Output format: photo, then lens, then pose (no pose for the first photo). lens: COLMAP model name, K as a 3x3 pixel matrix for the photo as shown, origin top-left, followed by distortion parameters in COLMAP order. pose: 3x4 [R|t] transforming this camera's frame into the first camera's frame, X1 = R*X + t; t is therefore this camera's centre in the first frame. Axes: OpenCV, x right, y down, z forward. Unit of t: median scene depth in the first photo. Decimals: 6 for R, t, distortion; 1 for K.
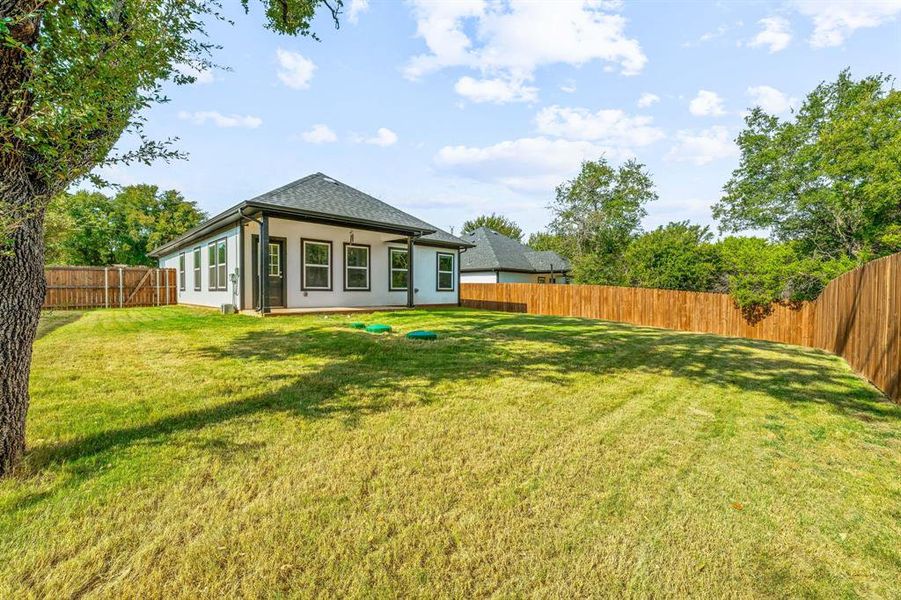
lens RADIAL K [[374.6, 0, 451.8], [0, 374.6, 287.3], [0, 0, 1]] dist [-0.000616, -0.000374]
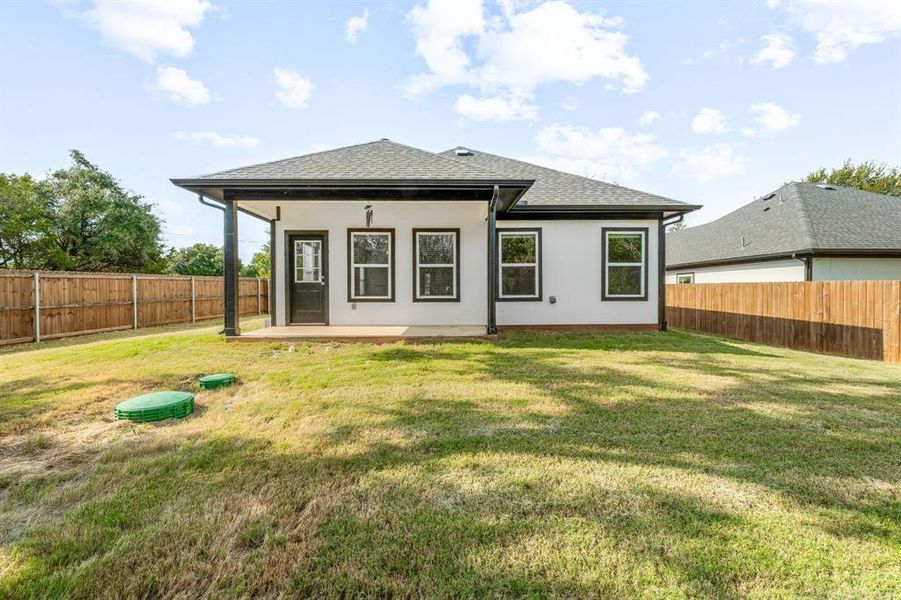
lens RADIAL K [[374.6, 0, 451.8], [0, 374.6, 287.3], [0, 0, 1]] dist [-0.000616, -0.000374]
pose [[0.720131, -0.030061, -0.693187, 0.193424], [0.016155, 0.999517, -0.026563, 0.003070], [0.693650, 0.007930, 0.720268, 0.494460]]
